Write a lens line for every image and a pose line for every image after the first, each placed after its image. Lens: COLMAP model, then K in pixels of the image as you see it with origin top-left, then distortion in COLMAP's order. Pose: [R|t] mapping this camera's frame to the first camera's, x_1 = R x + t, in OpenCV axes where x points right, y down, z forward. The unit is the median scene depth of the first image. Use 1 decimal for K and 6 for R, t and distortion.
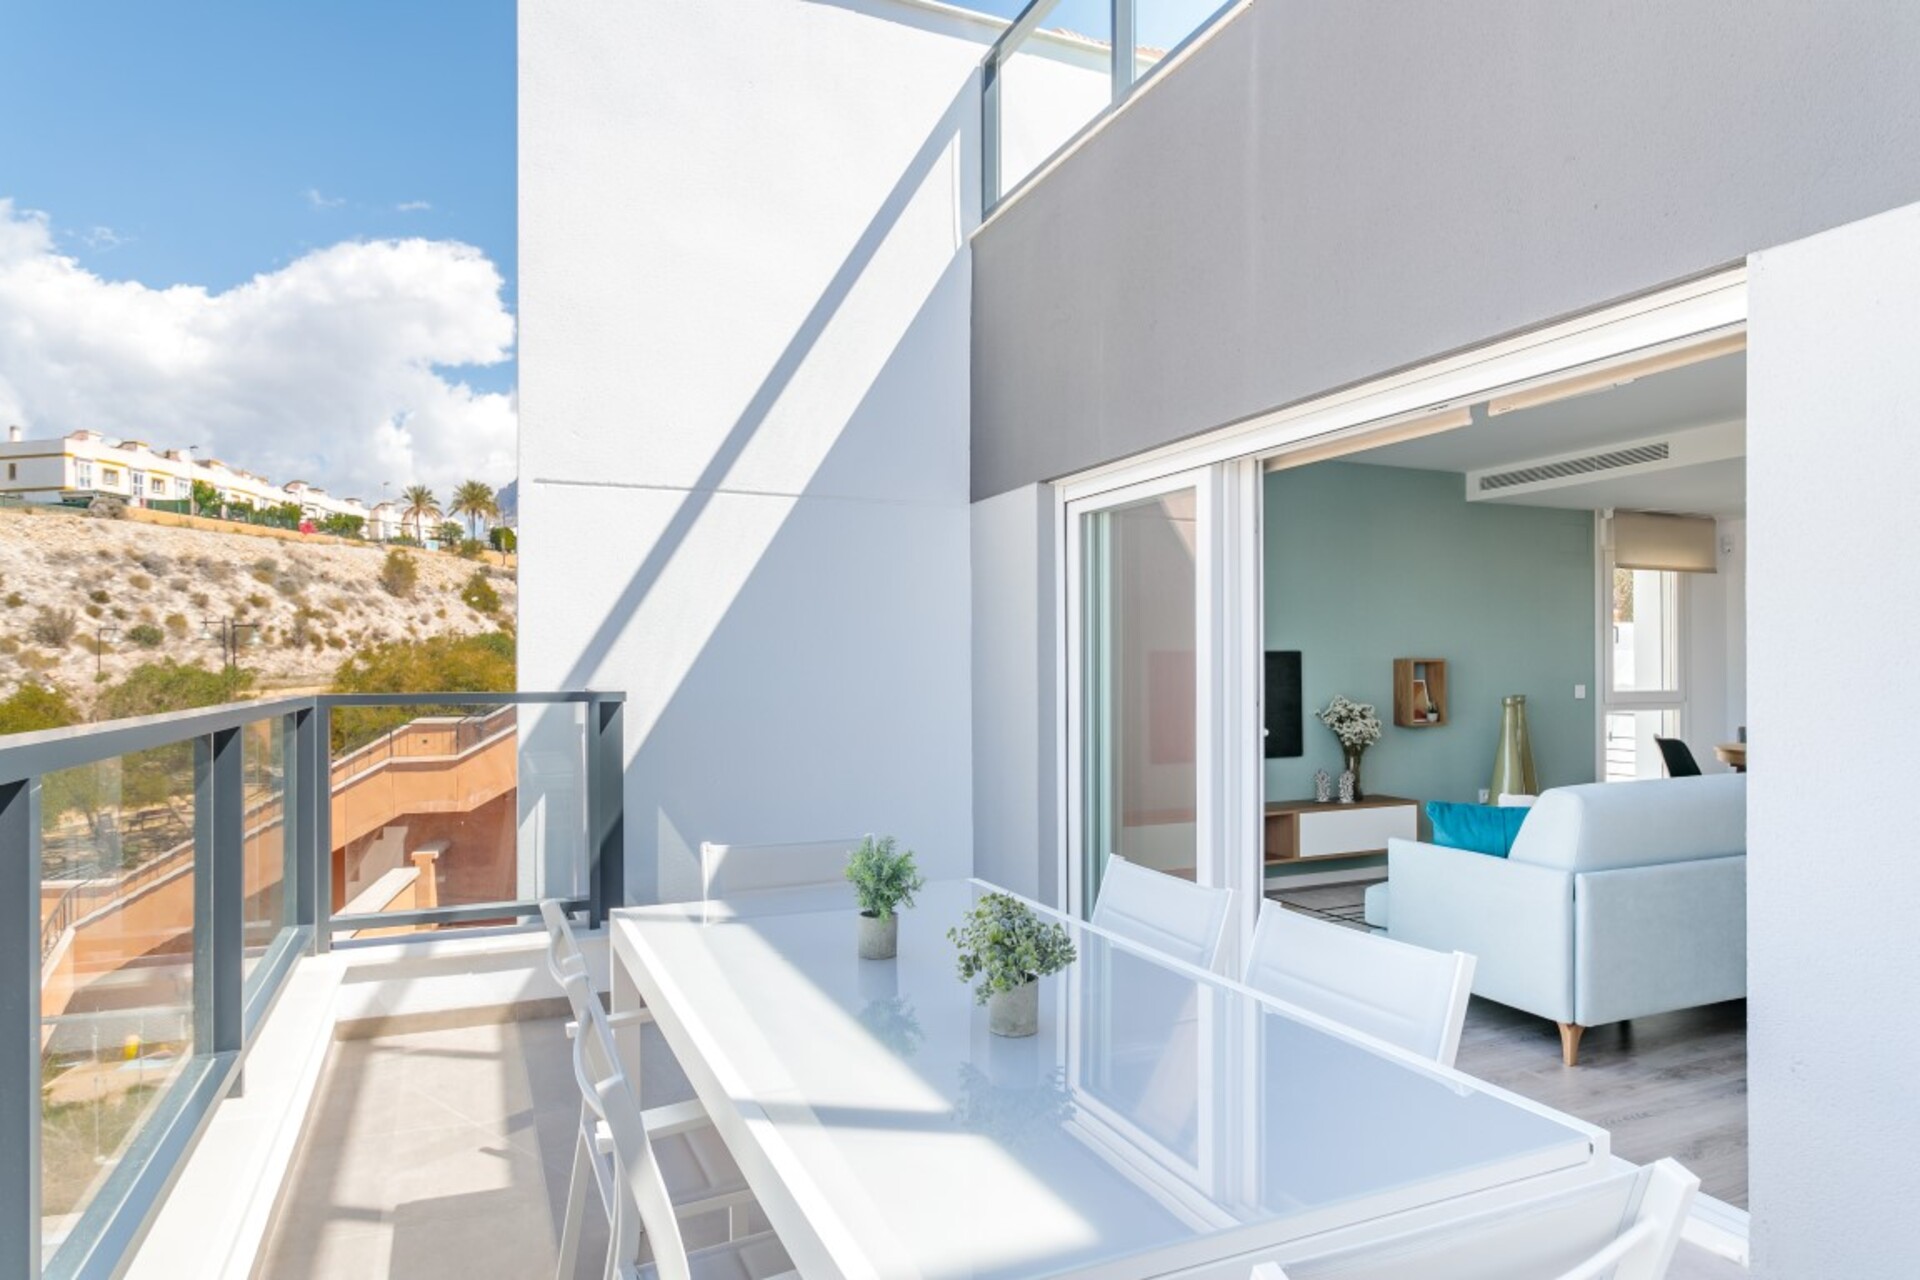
lens RADIAL K [[1126.5, 0, 955.6], [0, 1126.5, 651.8], [0, 0, 1]] dist [-0.007581, -0.000440]
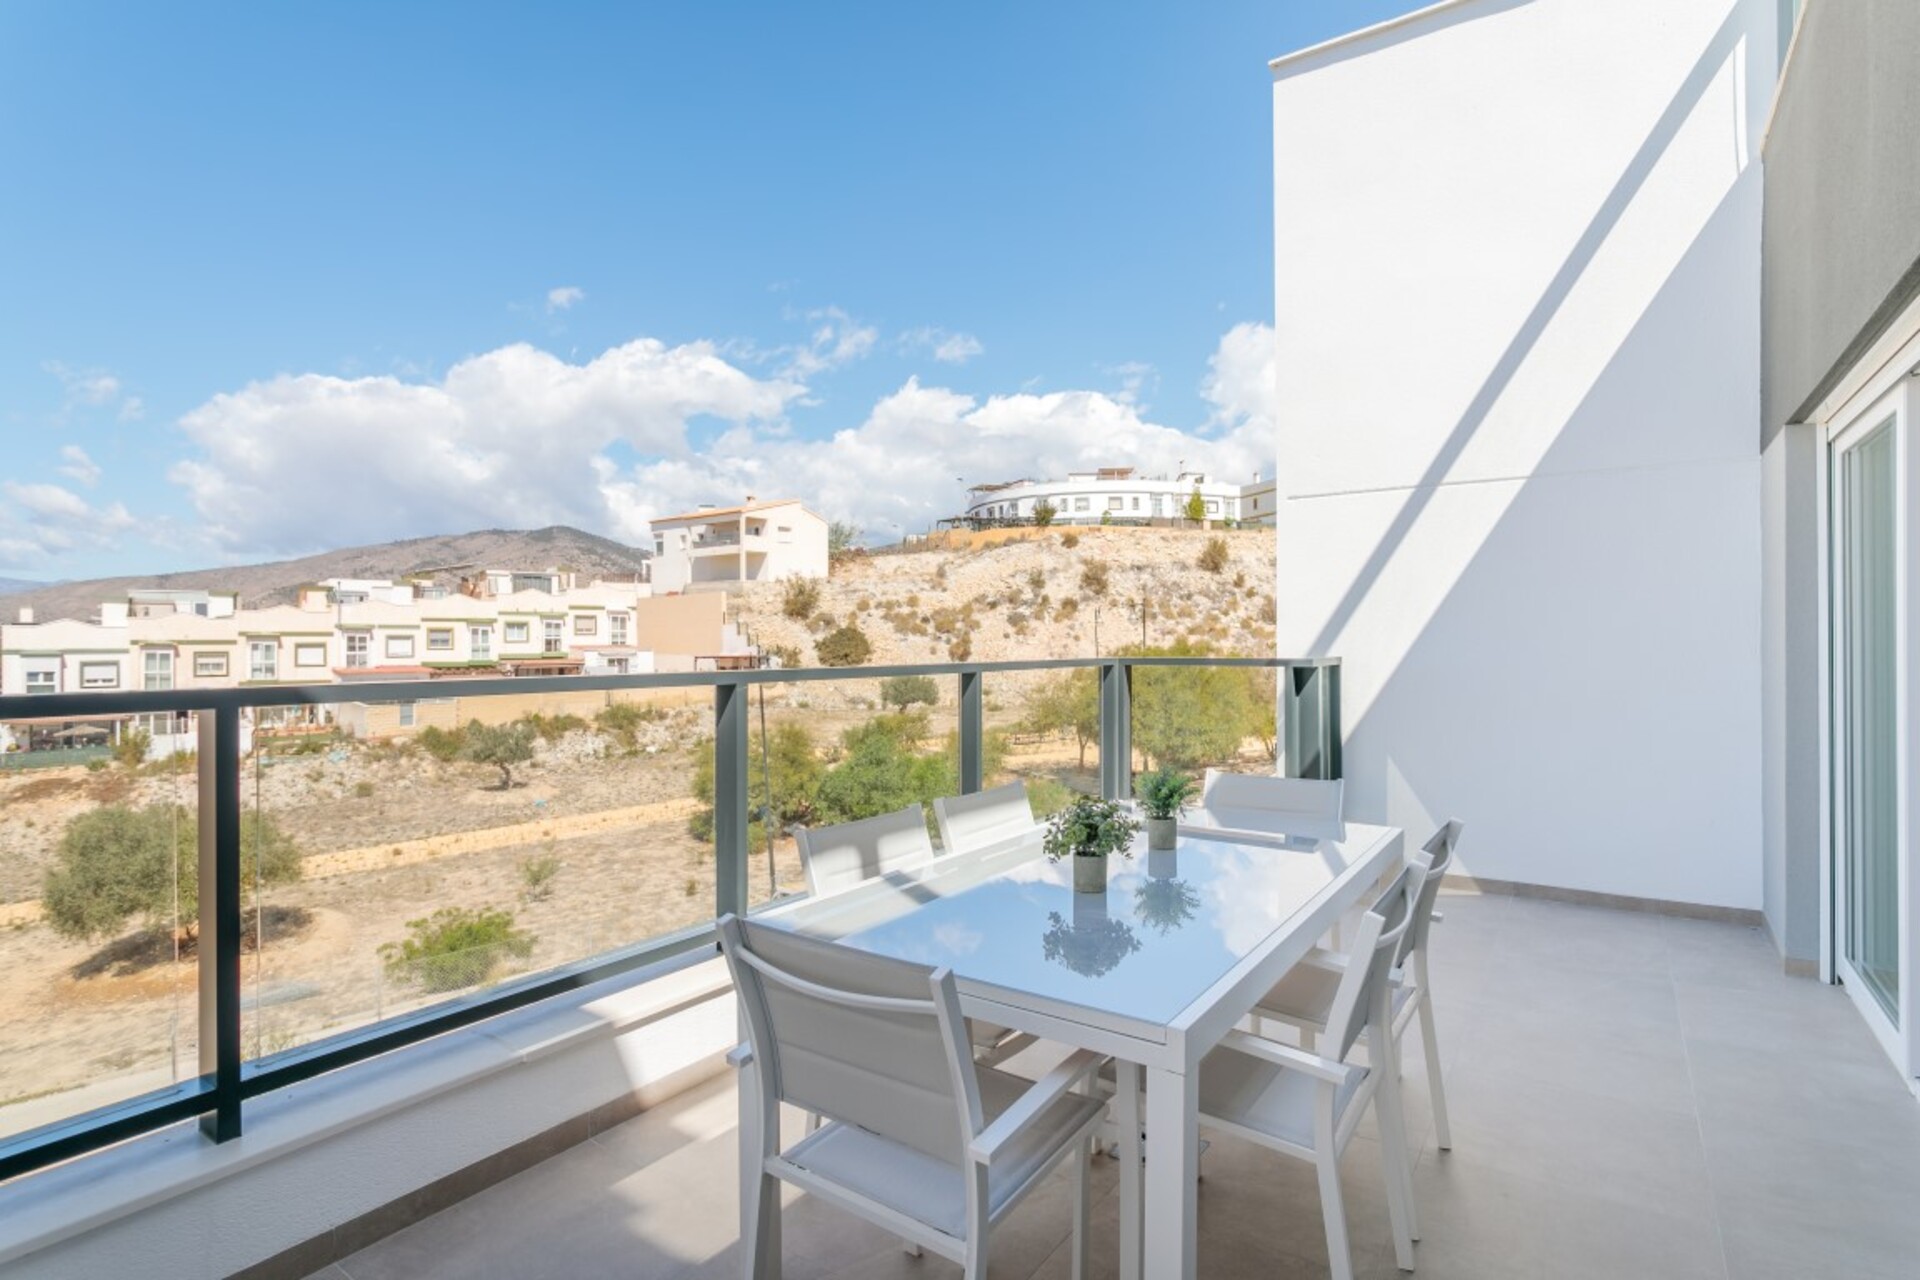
lens RADIAL K [[984.4, 0, 970.7], [0, 984.4, 636.7], [0, 0, 1]] dist [0.007221, 0.001361]
pose [[0.527591, -0.002014, -0.849496, 0.378502], [0.012365, 0.999909, 0.005308, -0.000254], [0.849409, -0.013305, 0.527568, 0.066618]]
